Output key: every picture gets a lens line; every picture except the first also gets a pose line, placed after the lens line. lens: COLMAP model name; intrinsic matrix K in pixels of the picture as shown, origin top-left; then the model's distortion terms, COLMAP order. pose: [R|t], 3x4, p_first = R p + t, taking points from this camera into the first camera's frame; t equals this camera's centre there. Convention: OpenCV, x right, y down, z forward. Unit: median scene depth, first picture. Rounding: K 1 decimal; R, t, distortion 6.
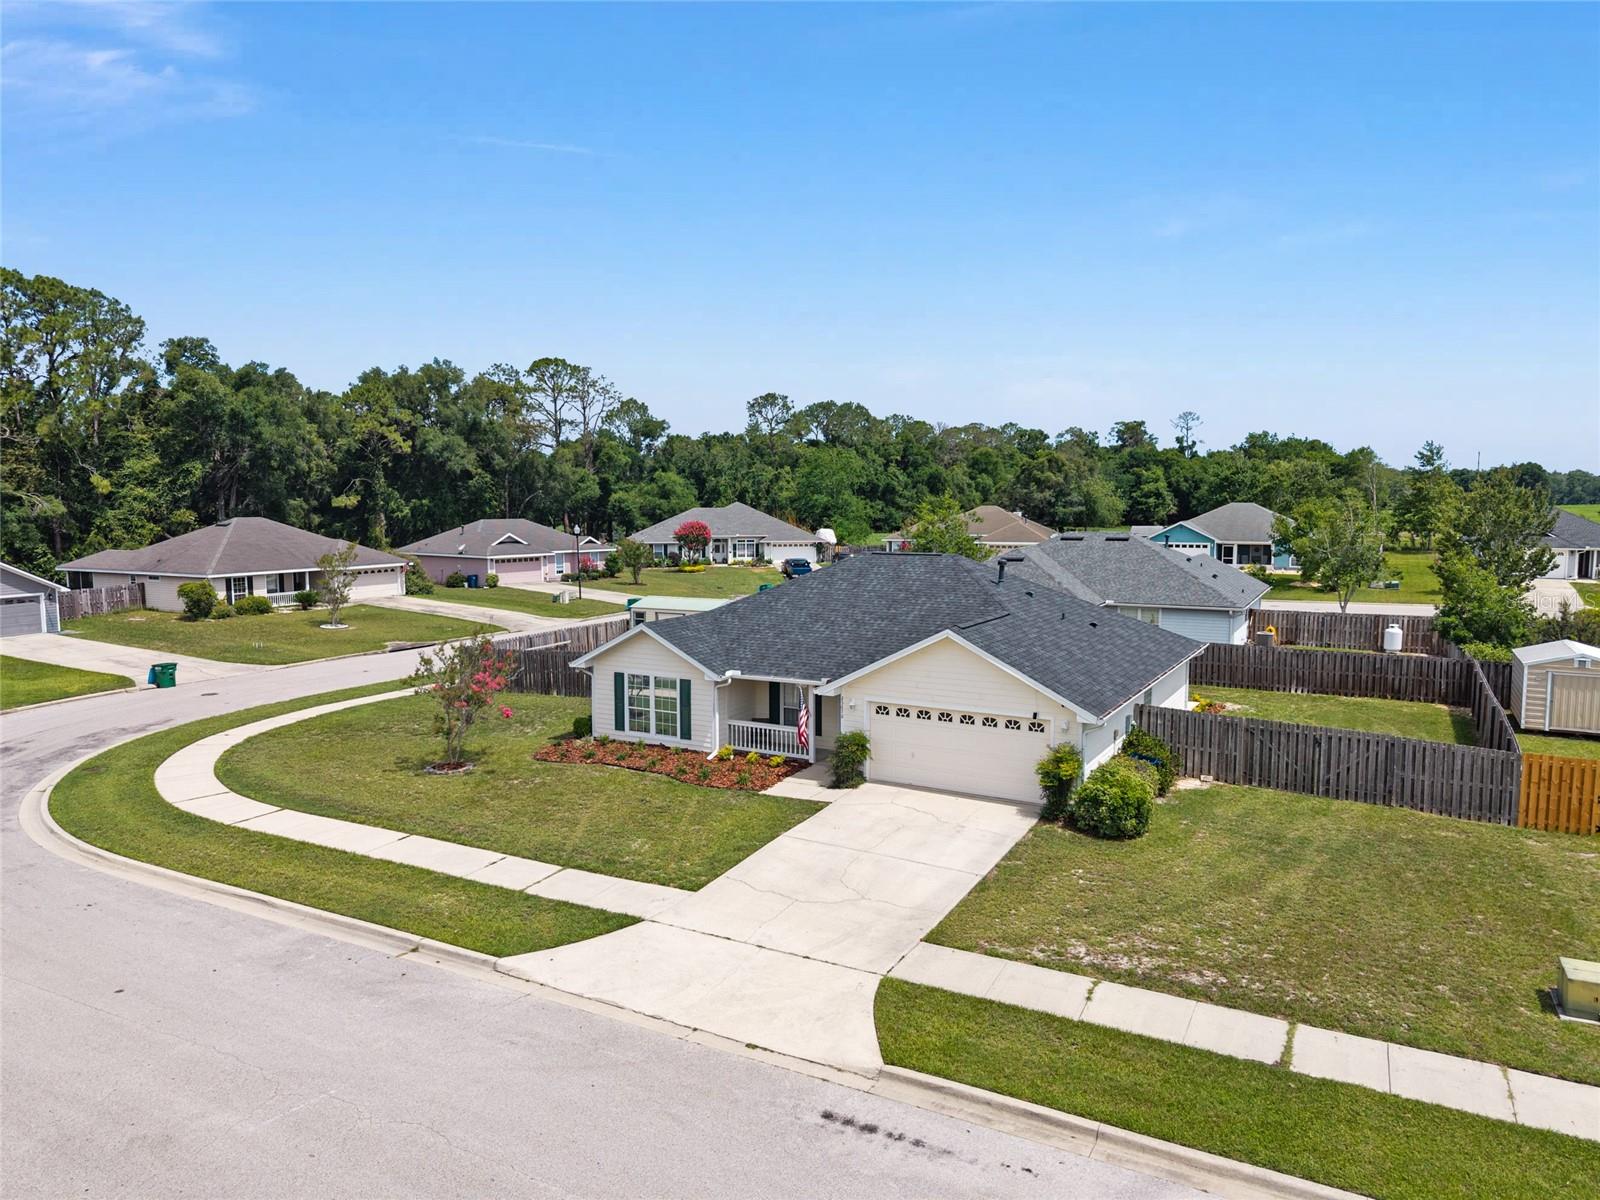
lens RADIAL K [[1064.9, 0, 804.1], [0, 1064.9, 600.1], [0, 0, 1]] dist [0.053439, -0.066589]
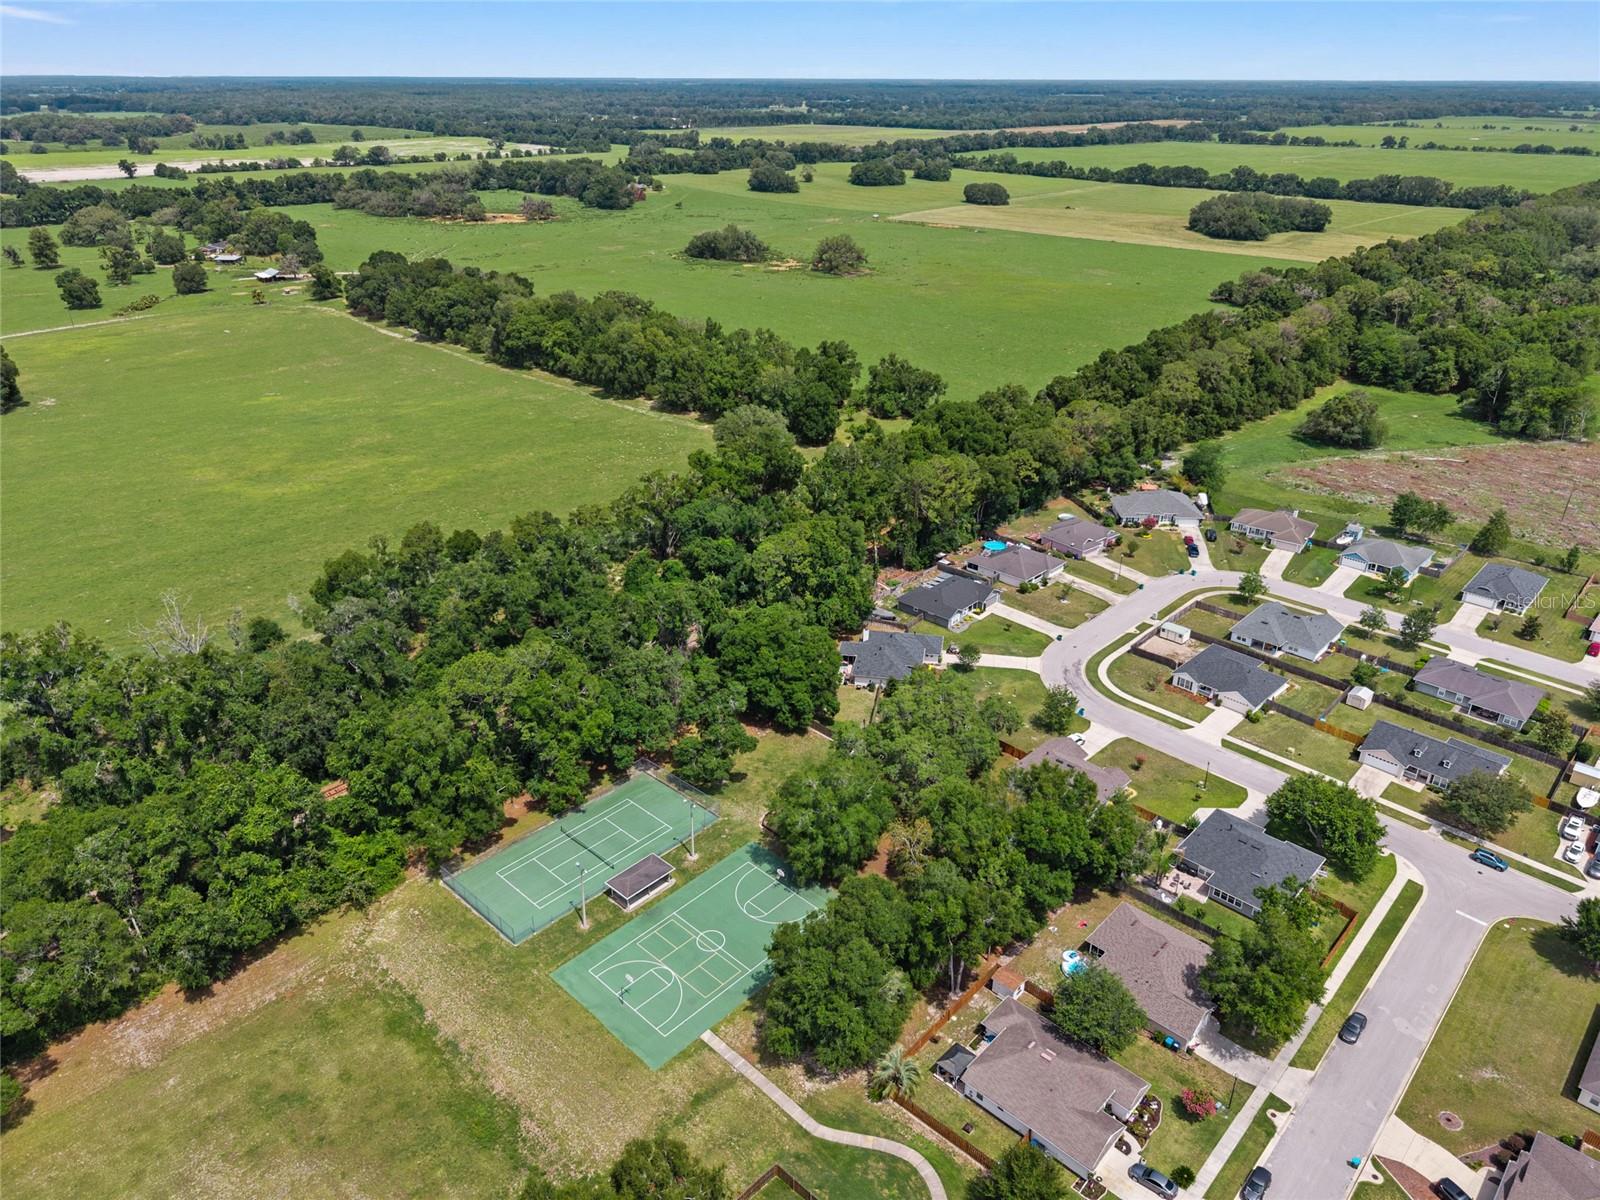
lens RADIAL K [[1086.6, 0, 804.6], [0, 1086.6, 583.6], [0, 0, 1]] dist [0.010235, -0.002397]
pose [[0.962498, 0.120451, -0.243082, -0.789284], [-0.030843, 0.938804, 0.343069, -2.500415], [0.269529, -0.322706, 0.907312, -5.044773]]
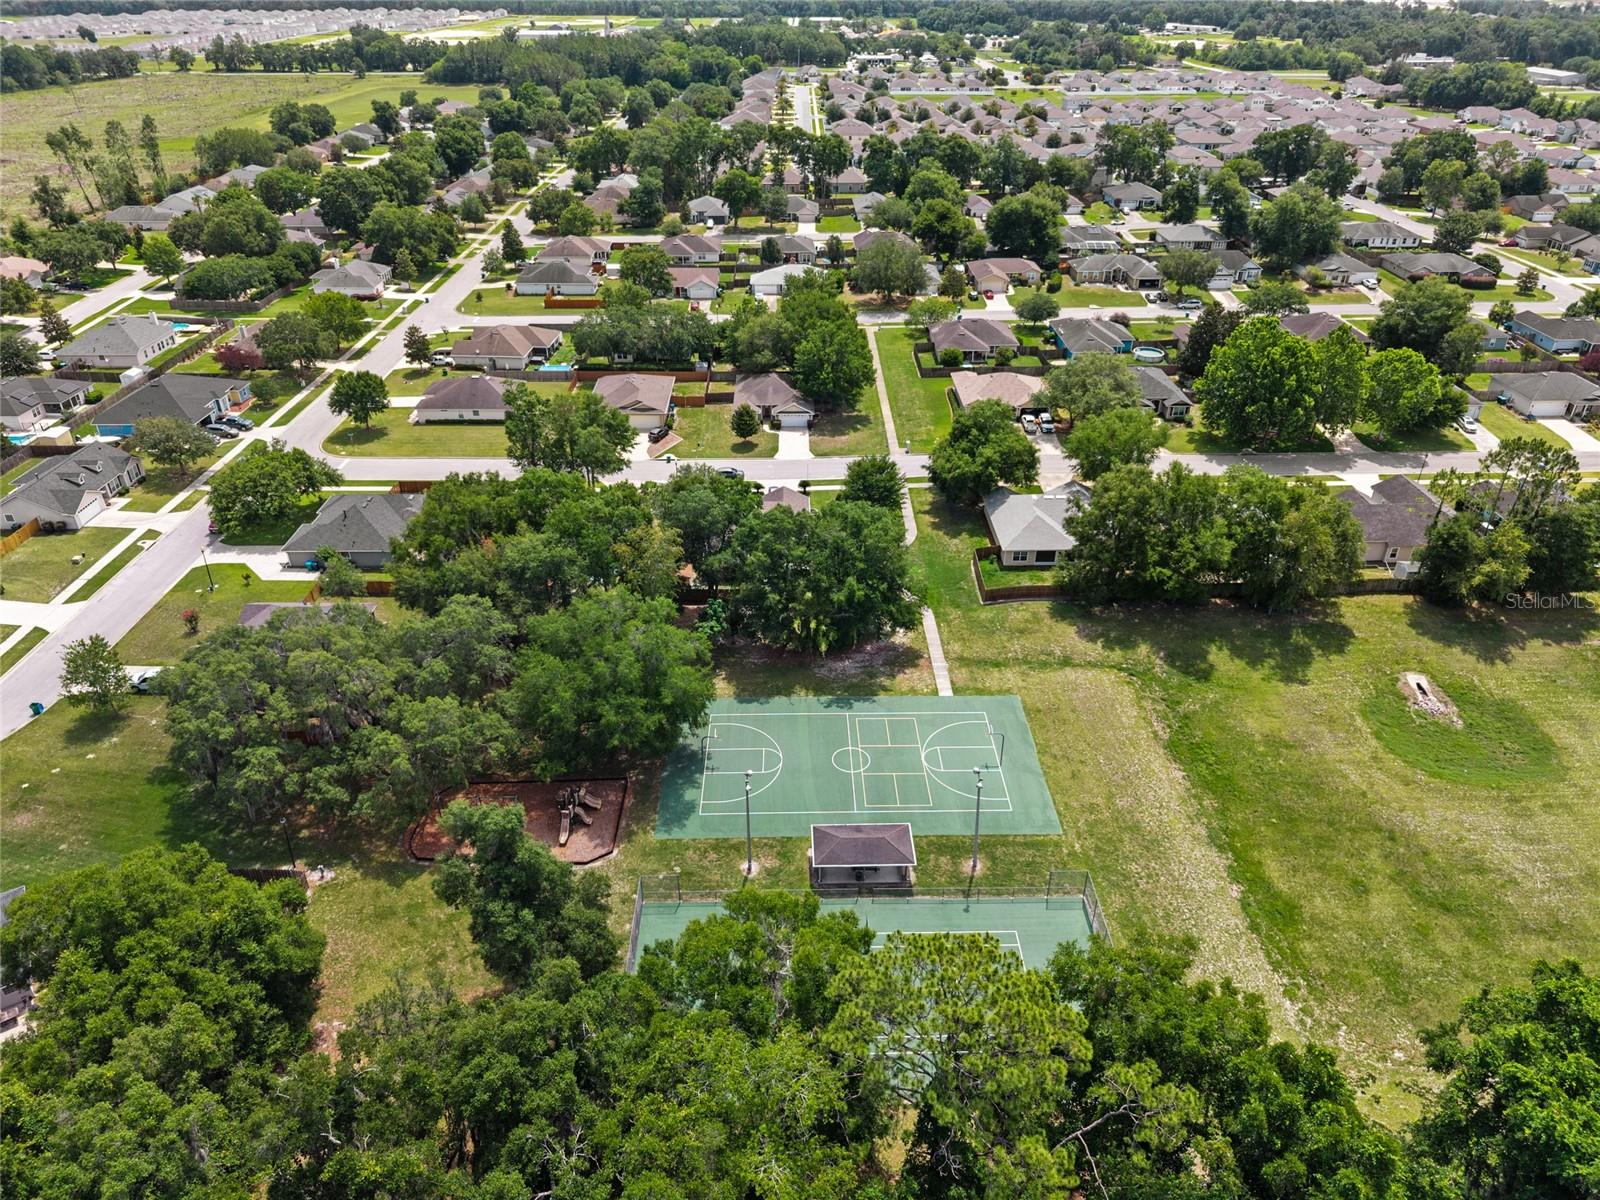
lens RADIAL K [[1064.9, 0, 804.1], [0, 1064.9, 600.1], [0, 0, 1]] dist [0.053439, -0.066589]
pose [[-0.476634, -0.442875, 0.759395, -4.251225], [0.083914, 0.836966, 0.540783, -1.727396], [-0.875088, 0.321479, -0.361763, -0.411172]]
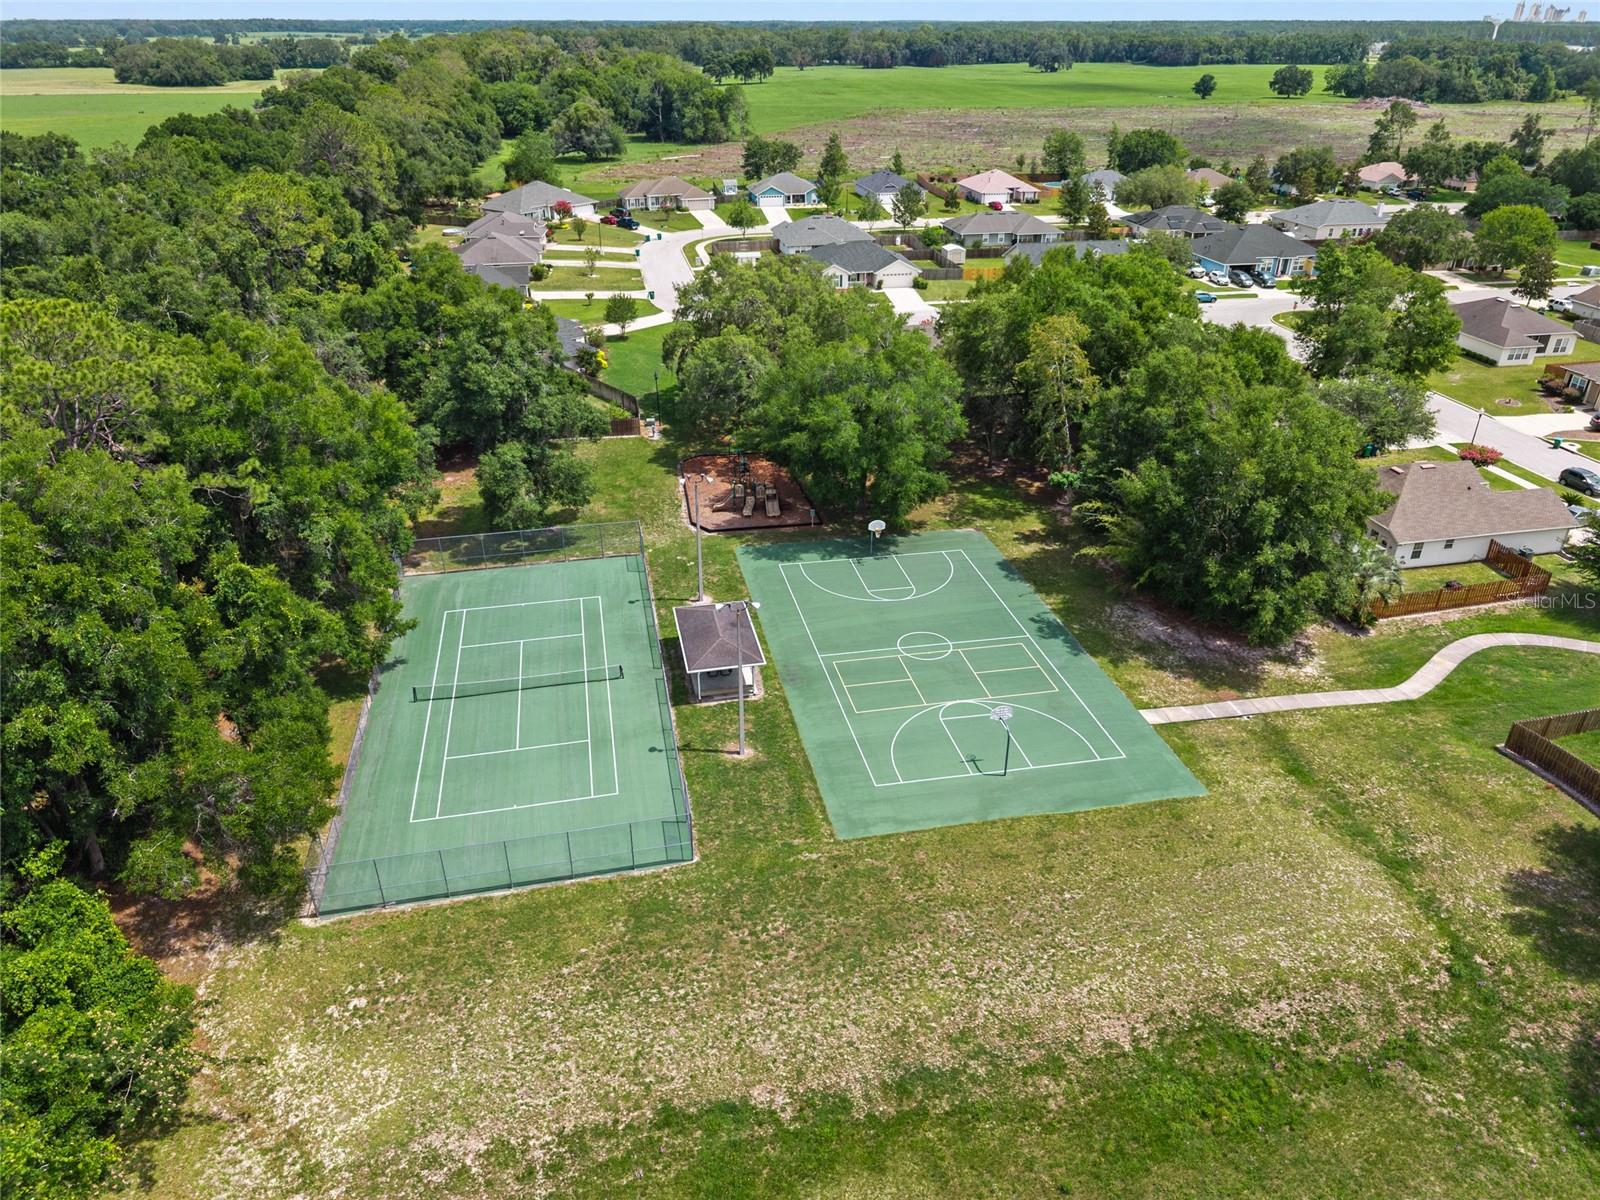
lens RADIAL K [[1086.6, 0, 804.6], [0, 1086.6, 583.6], [0, 0, 1]] dist [0.010235, -0.002397]
pose [[0.774027, -0.289438, 0.563123, -3.544181], [0.057944, 0.918045, 0.392219, -0.609770], [-0.630495, -0.270959, 0.727363, -3.036773]]
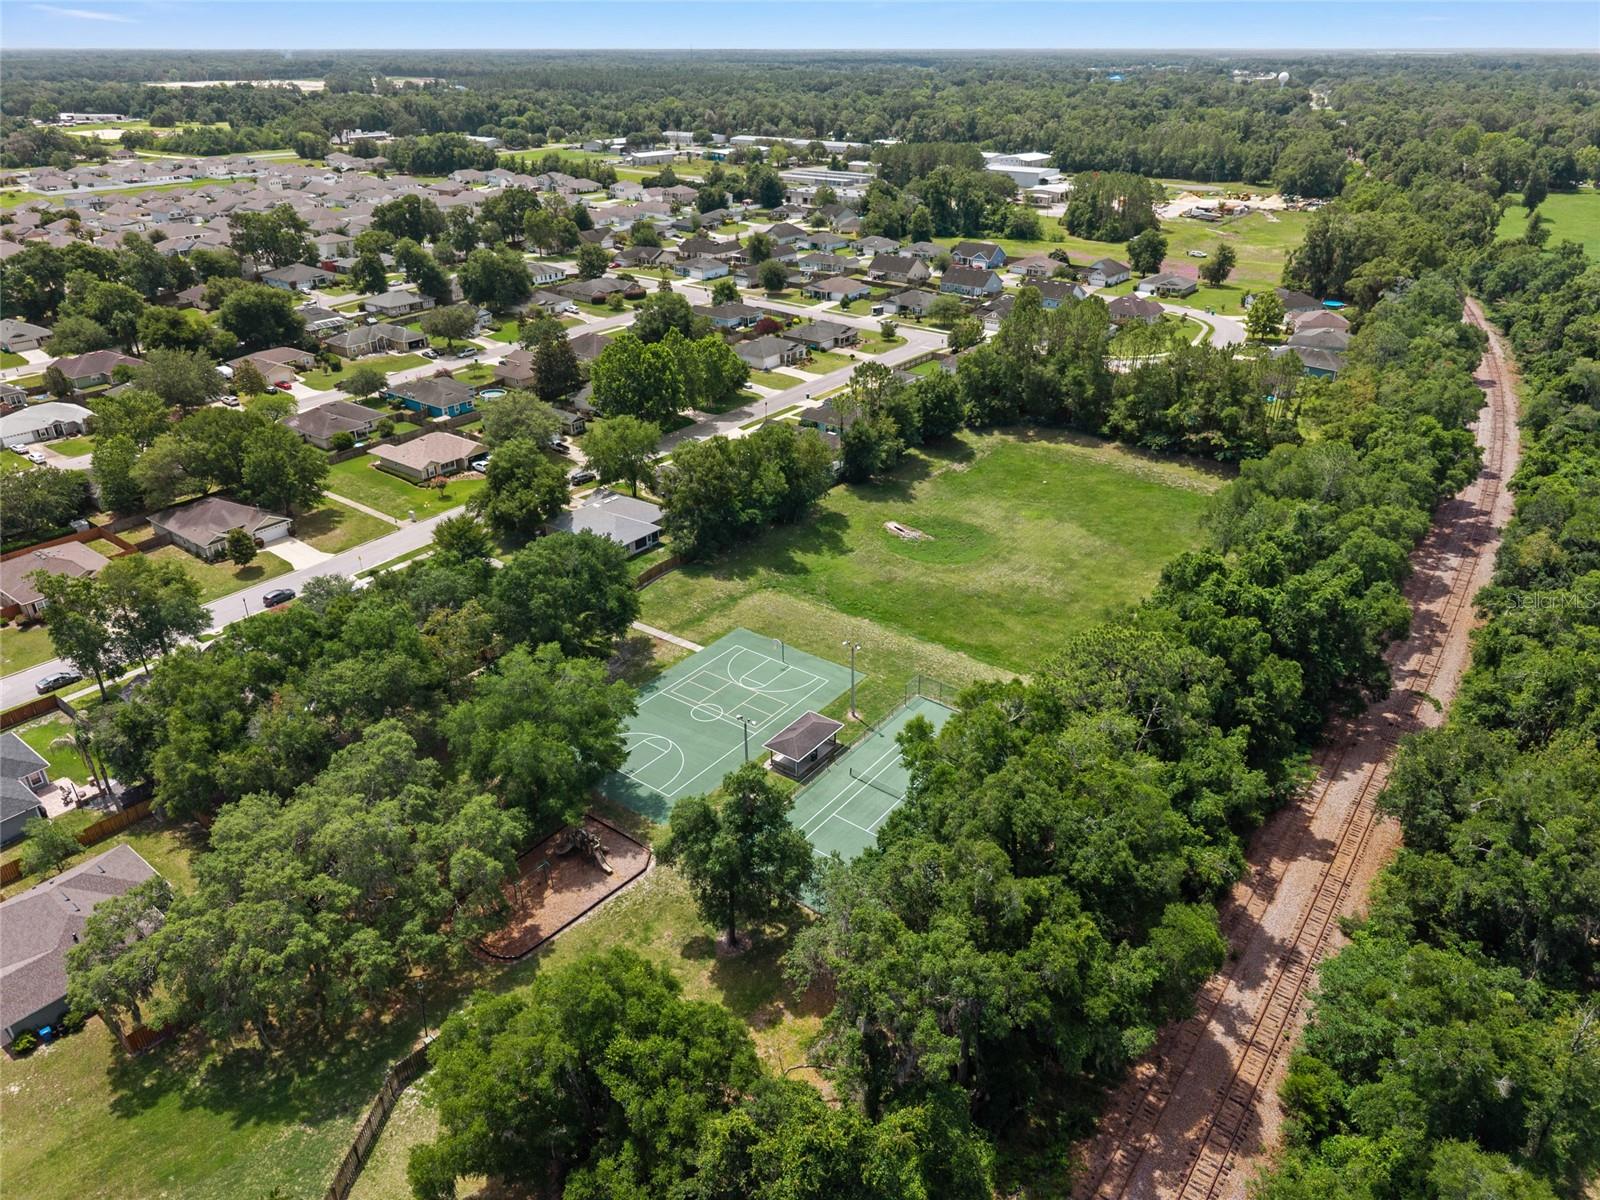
lens RADIAL K [[1034.2, 0, 806.2], [0, 1034.2, 641.4], [0, 0, 1]] dist [0.001696, -0.003225]
pose [[-0.985487, -0.080453, 0.149475, -2.987261], [0.020161, 0.818848, 0.573656, -1.956067], [-0.168550, 0.568344, -0.805342, 1.309637]]
